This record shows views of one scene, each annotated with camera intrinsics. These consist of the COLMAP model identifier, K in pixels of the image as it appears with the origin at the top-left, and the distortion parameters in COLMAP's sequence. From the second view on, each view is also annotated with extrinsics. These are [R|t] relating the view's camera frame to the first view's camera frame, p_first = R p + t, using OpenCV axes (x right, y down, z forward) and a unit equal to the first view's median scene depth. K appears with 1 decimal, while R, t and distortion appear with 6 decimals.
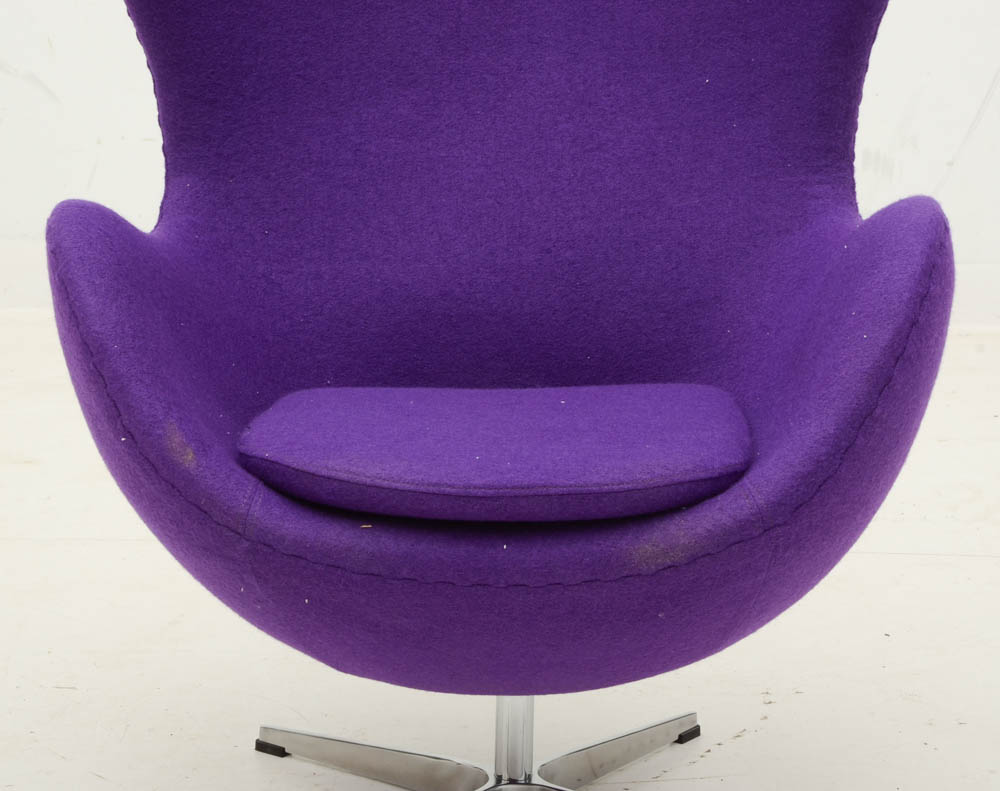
lens RADIAL K [[2578.3, 0, 502.9], [0, 2578.3, 394.1], [0, 0, 1]] dist [0.459073, 0.000000]
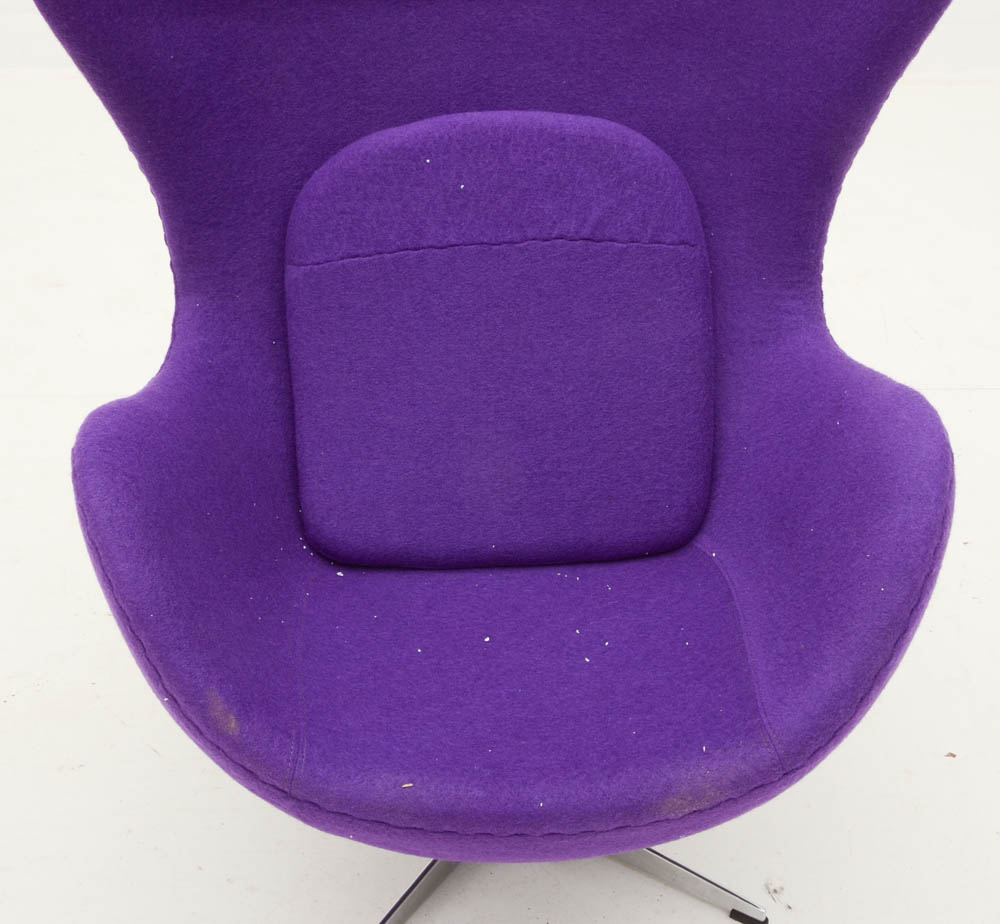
lens RADIAL K [[1638.8, 0, 507.9], [0, 1638.8, 466.4], [0, 0, 1]] dist [0.051952, 0.000000]
pose [[0.996712, -0.032673, 0.074142, -0.047706], [0.005555, 0.940490, 0.339776, -0.245414], [-0.080831, -0.338248, 0.937579, 0.348194]]
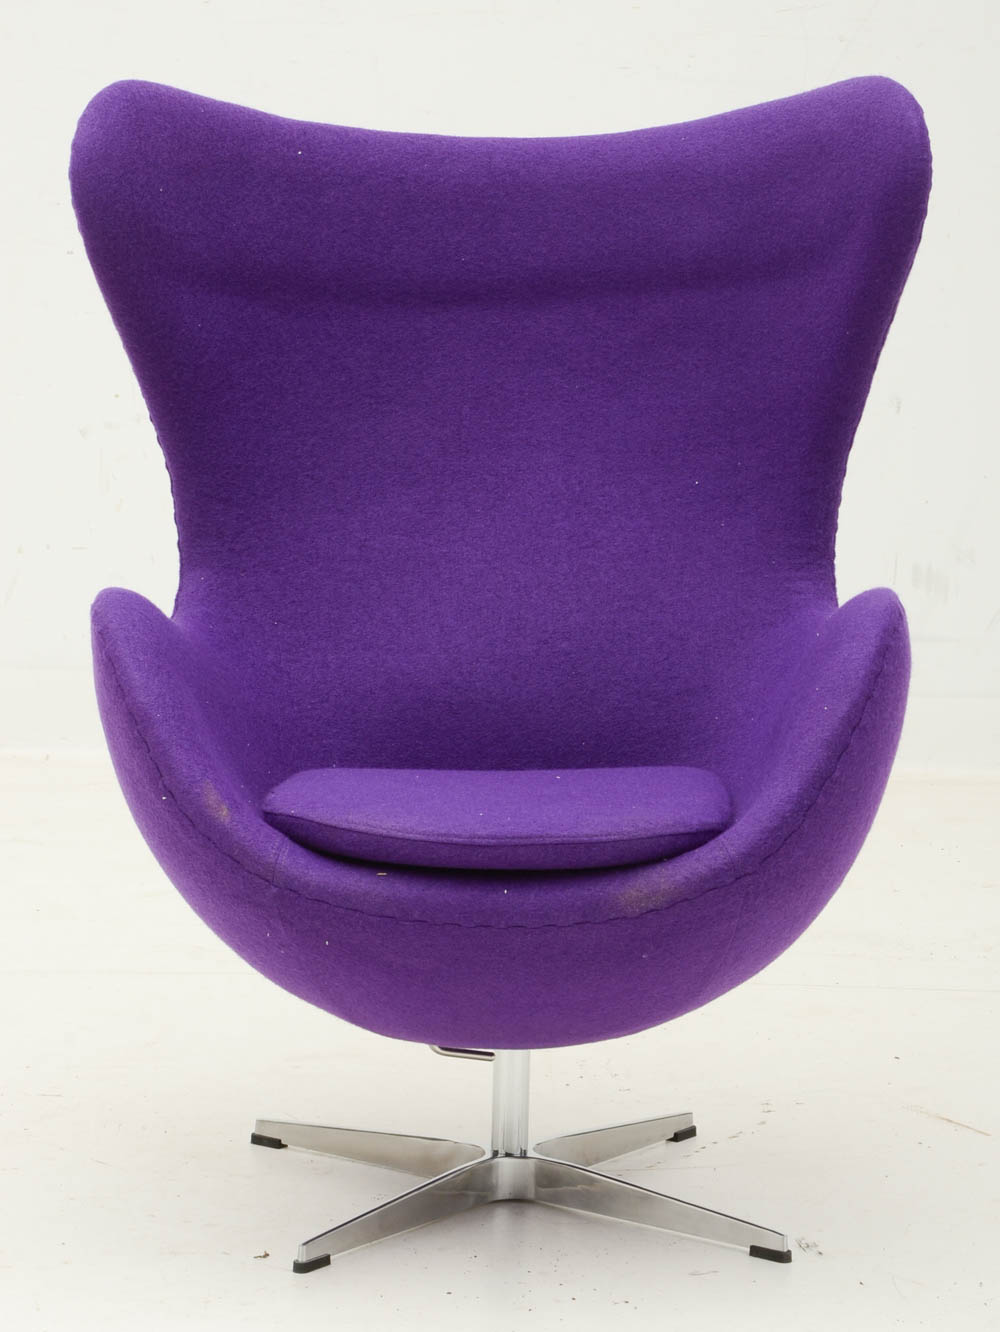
lens RADIAL K [[3946.4, 0, 508.1], [0, 3946.4, 660.3], [0, 0, 1]] dist [0.592597, 0.000000]
pose [[0.999957, 0.005065, 0.007777, -0.009891], [-0.004468, 0.997181, -0.074904, 0.072301], [-0.008134, 0.074866, 0.997160, -0.596815]]
